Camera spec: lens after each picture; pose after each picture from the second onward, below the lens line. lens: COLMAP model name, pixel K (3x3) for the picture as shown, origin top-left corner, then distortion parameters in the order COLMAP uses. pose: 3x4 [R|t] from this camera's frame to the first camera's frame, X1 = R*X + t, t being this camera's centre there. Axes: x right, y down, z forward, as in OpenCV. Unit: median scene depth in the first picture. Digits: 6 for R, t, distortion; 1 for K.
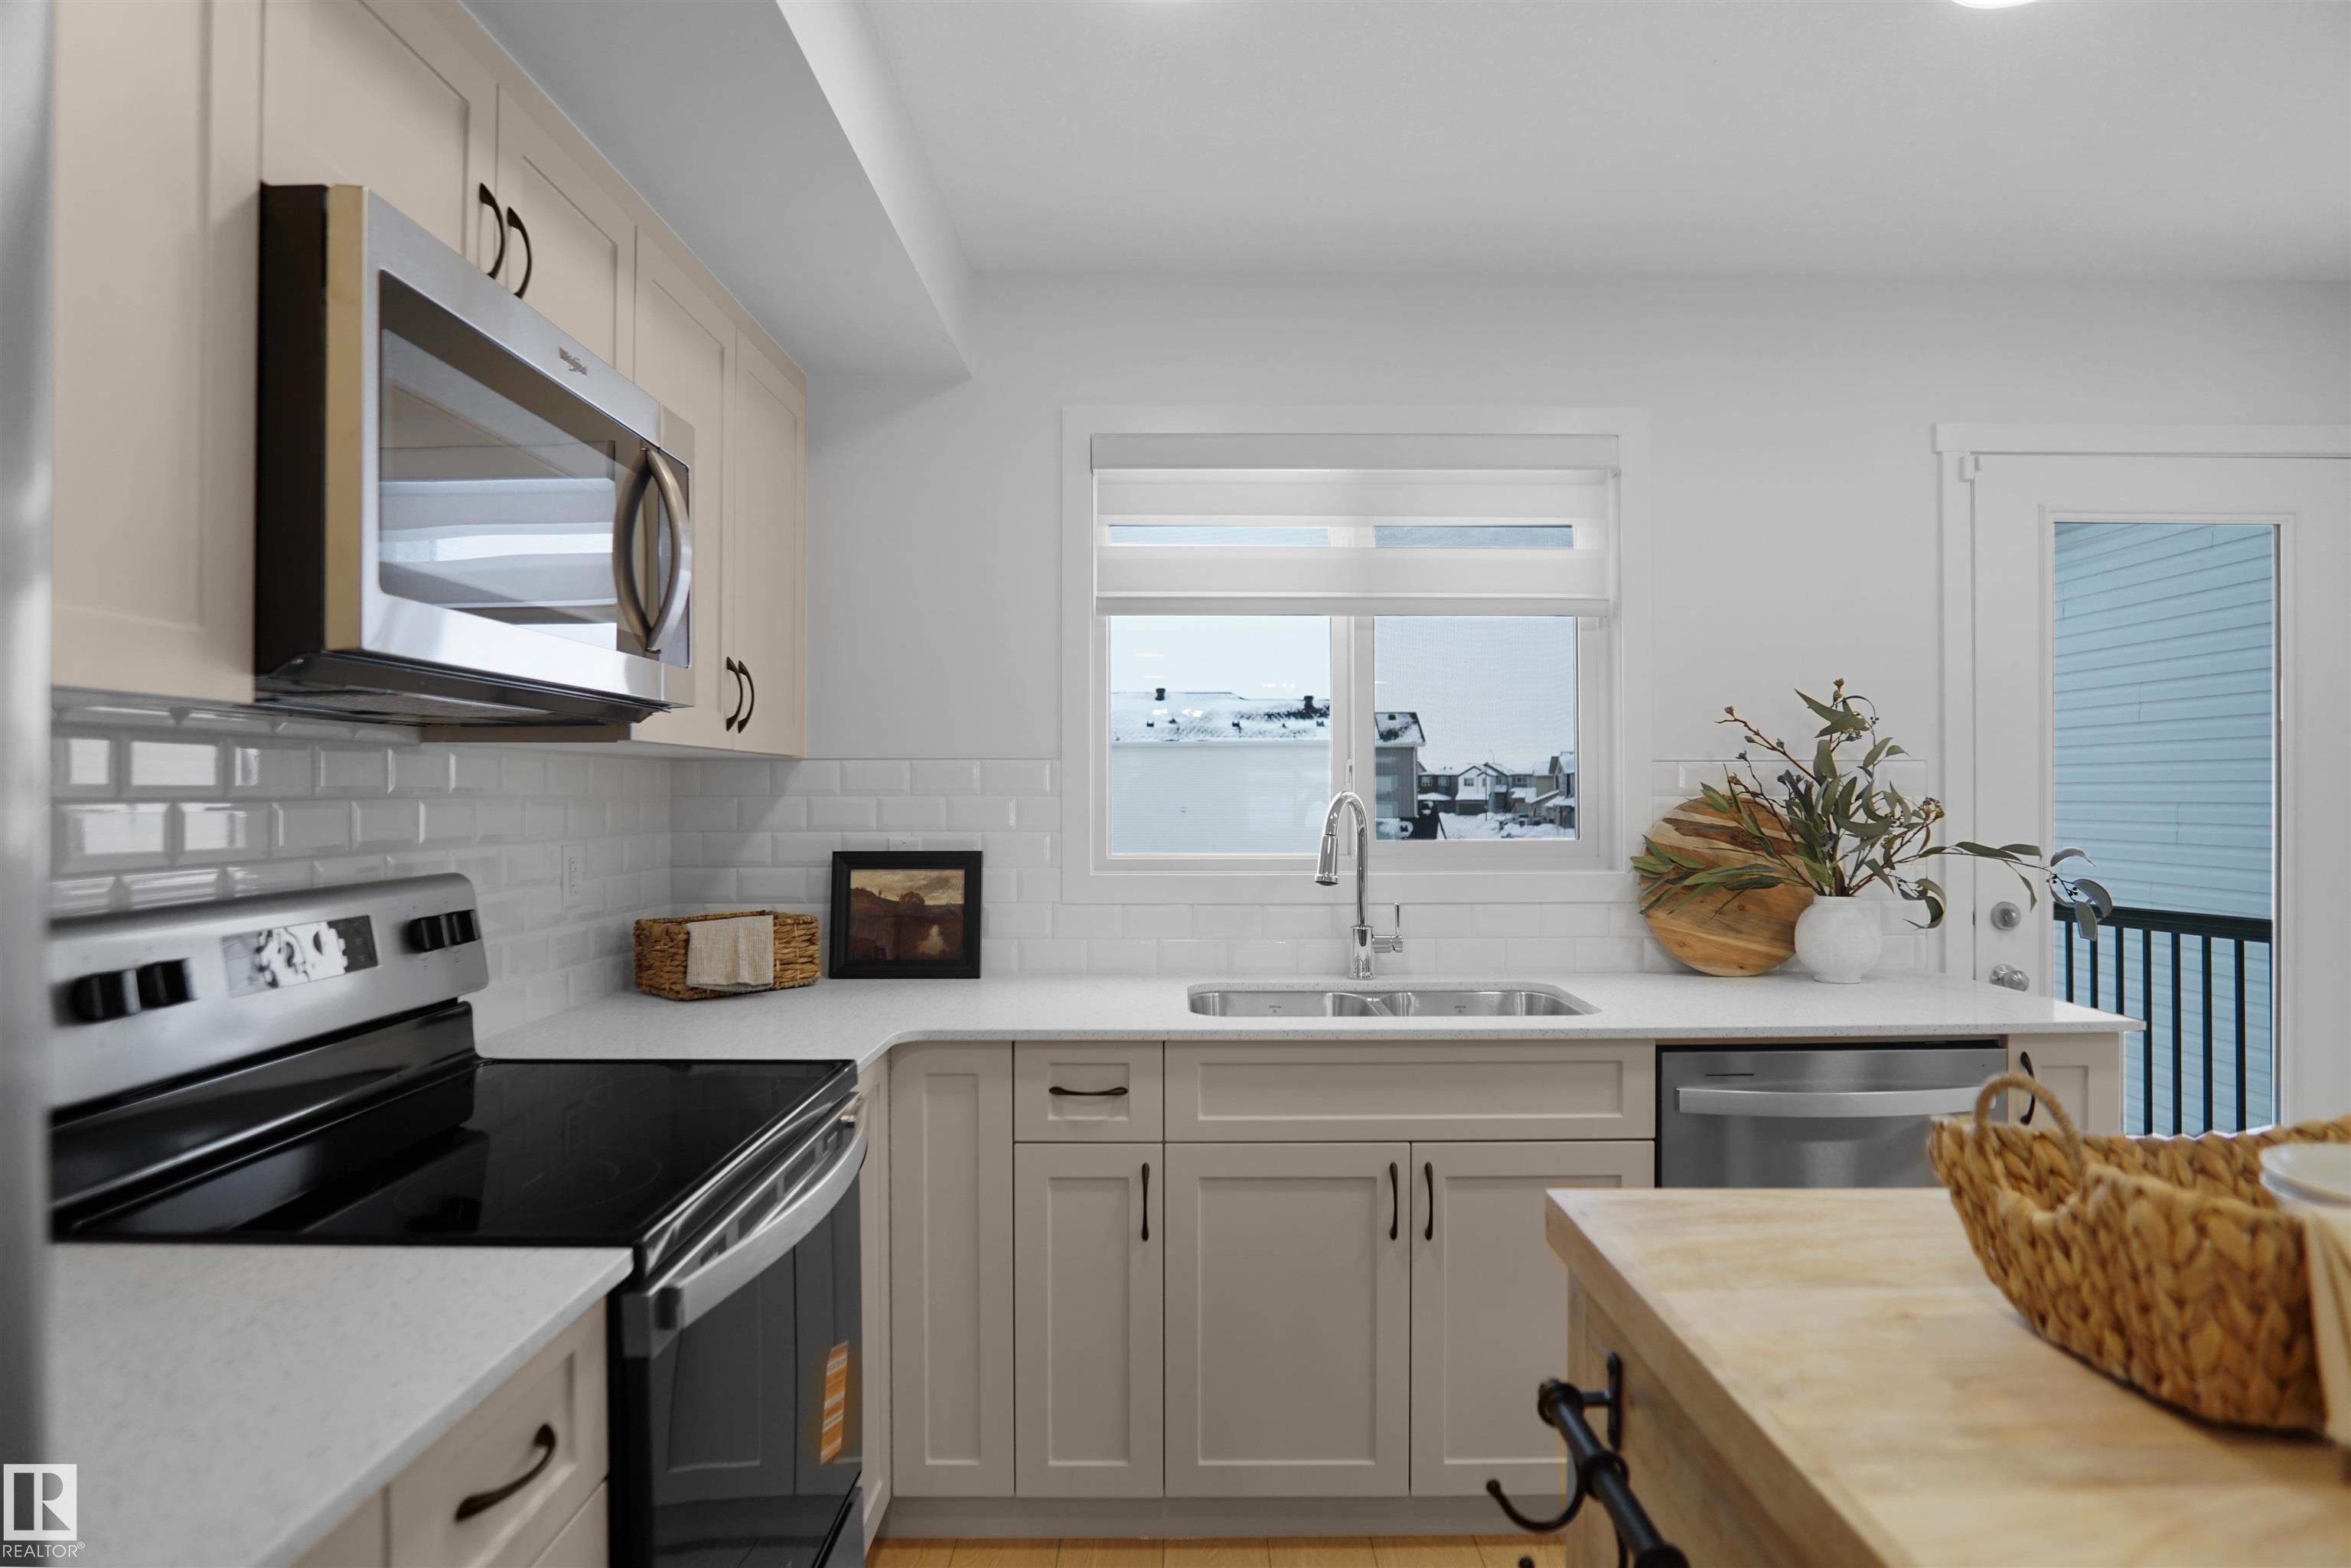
lens RADIAL K [[1287.9, 0, 1184.9], [0, 1287.9, 788.2], [0, 0, 1]] dist [-0.024398, 0.000752]
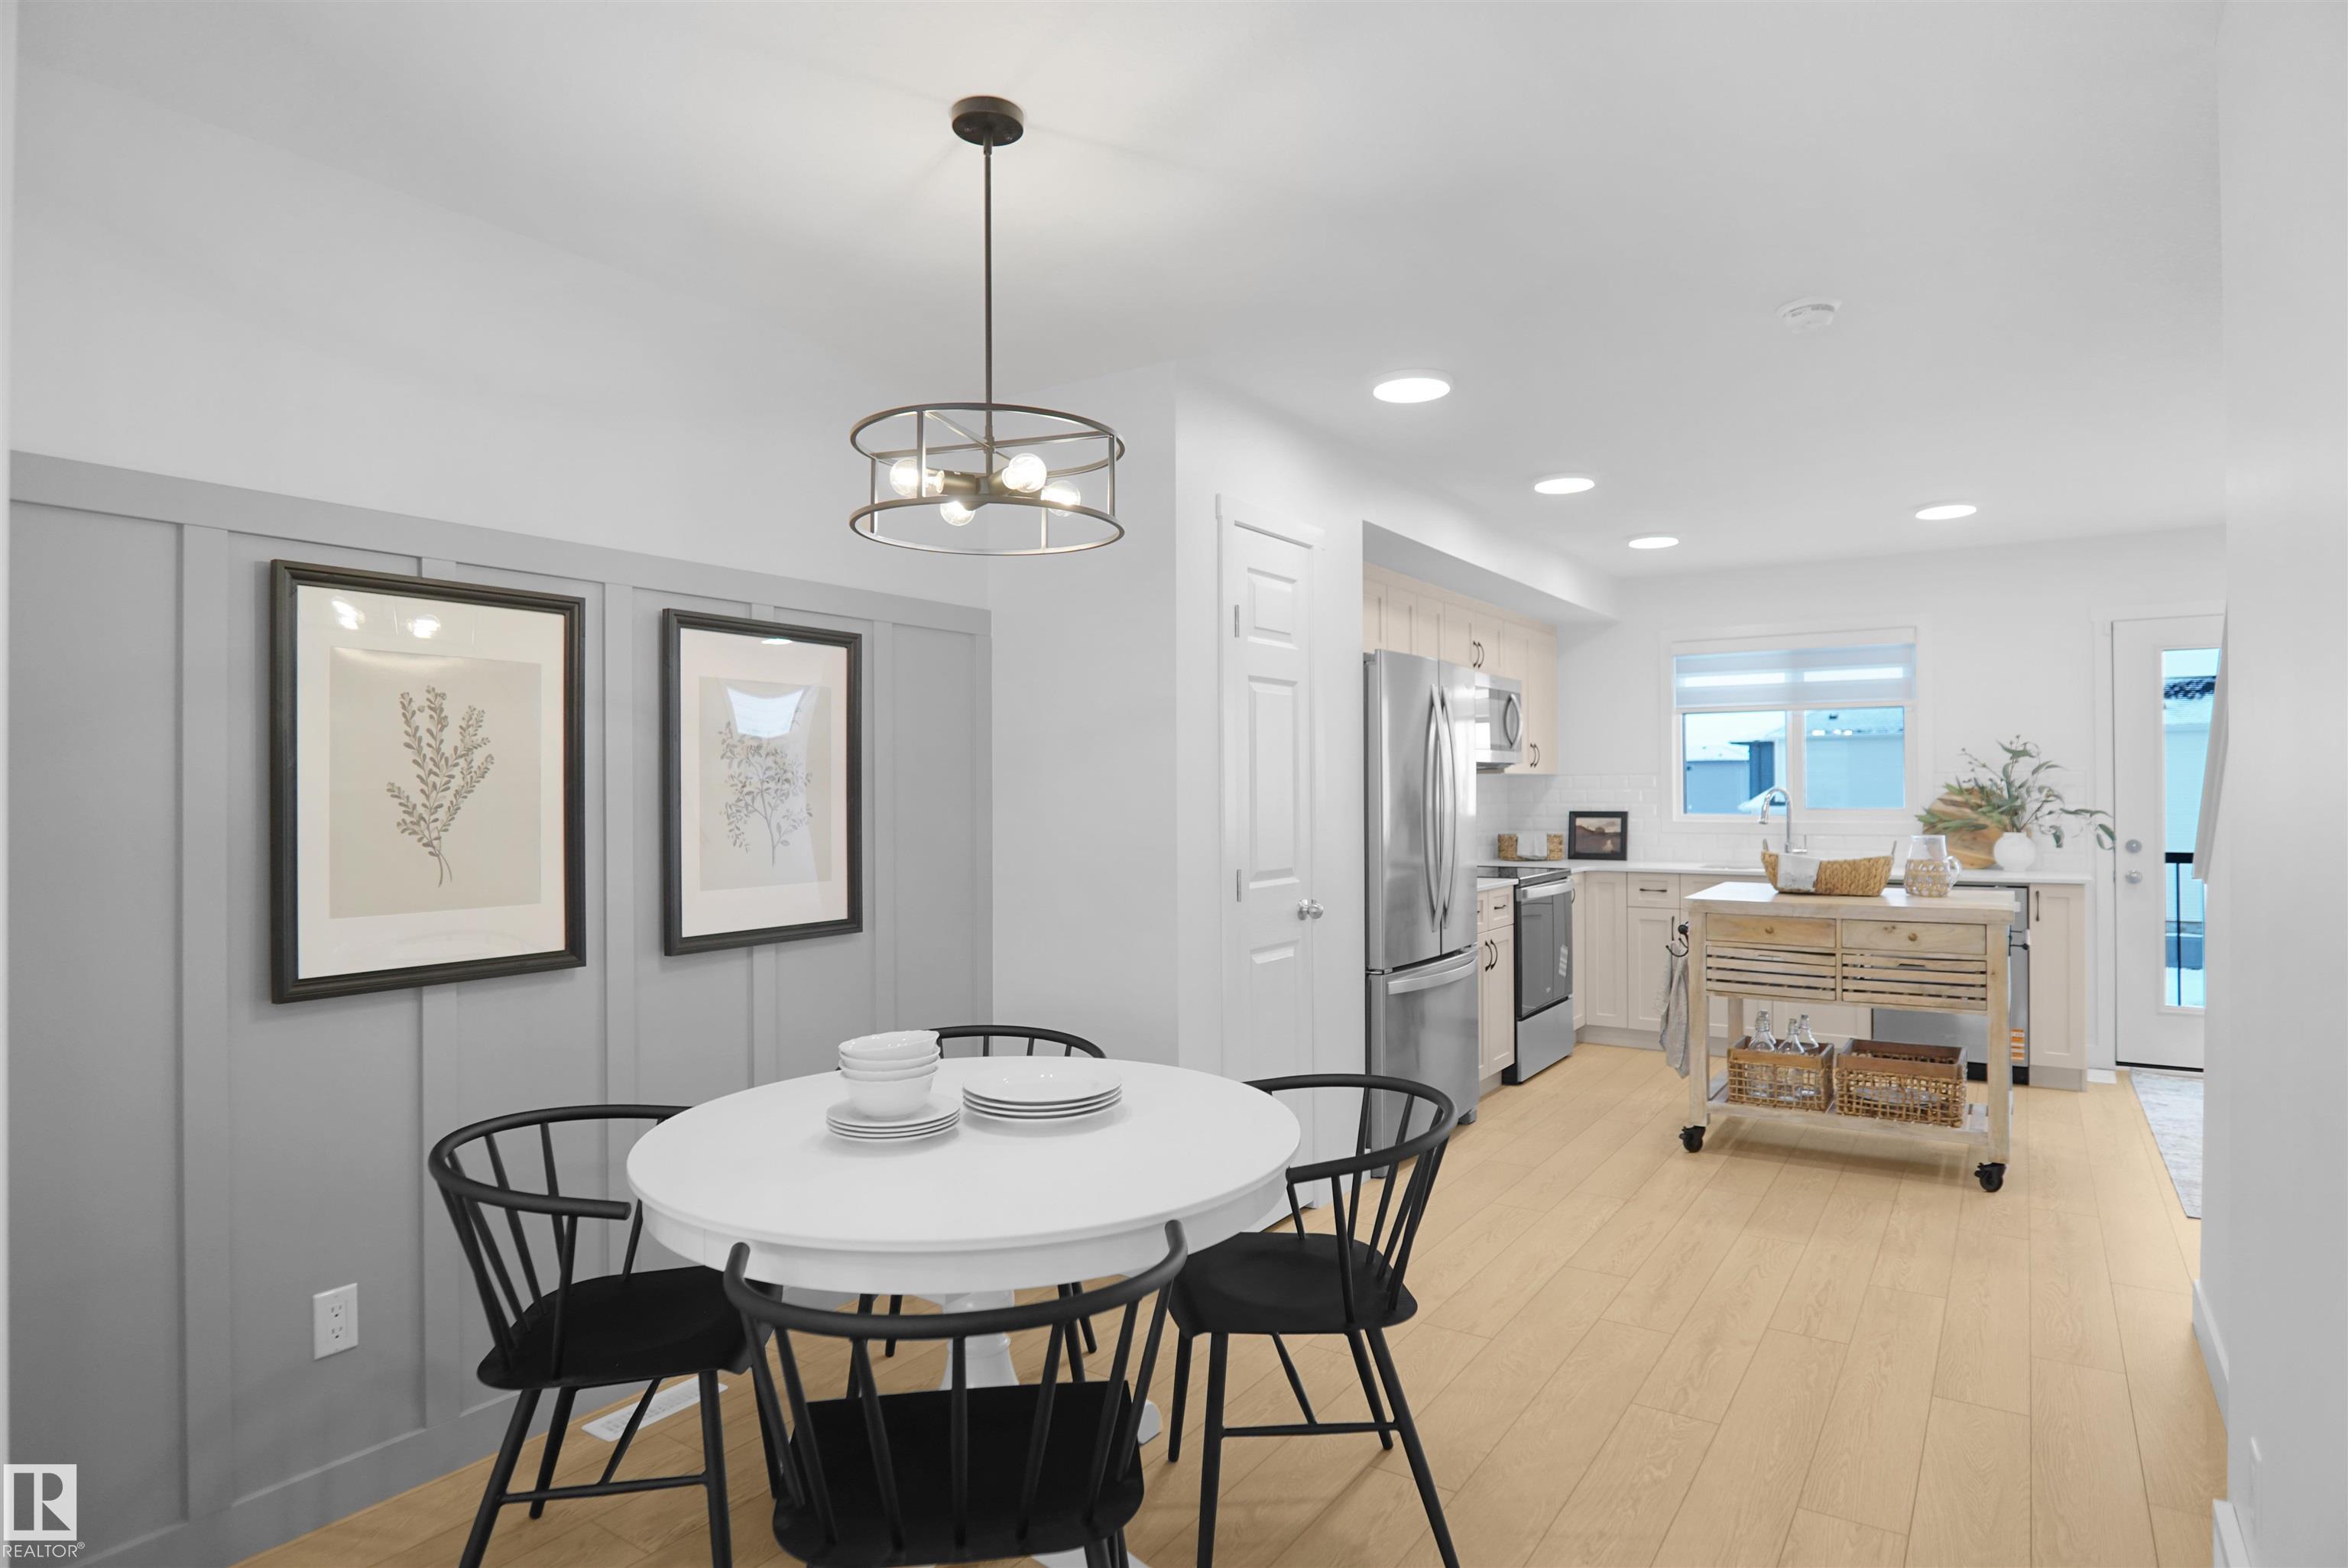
lens RADIAL K [[1286.2, 0, 1183.4], [0, 1286.2, 788.2], [0, 0, 1]] dist [-0.024398, 0.000752]
pose [[0.831499, -0.003574, -0.555515, 0.535826], [0.007185, 0.999965, 0.004320, -0.013588], [0.555480, -0.007584, 0.831495, -1.642678]]
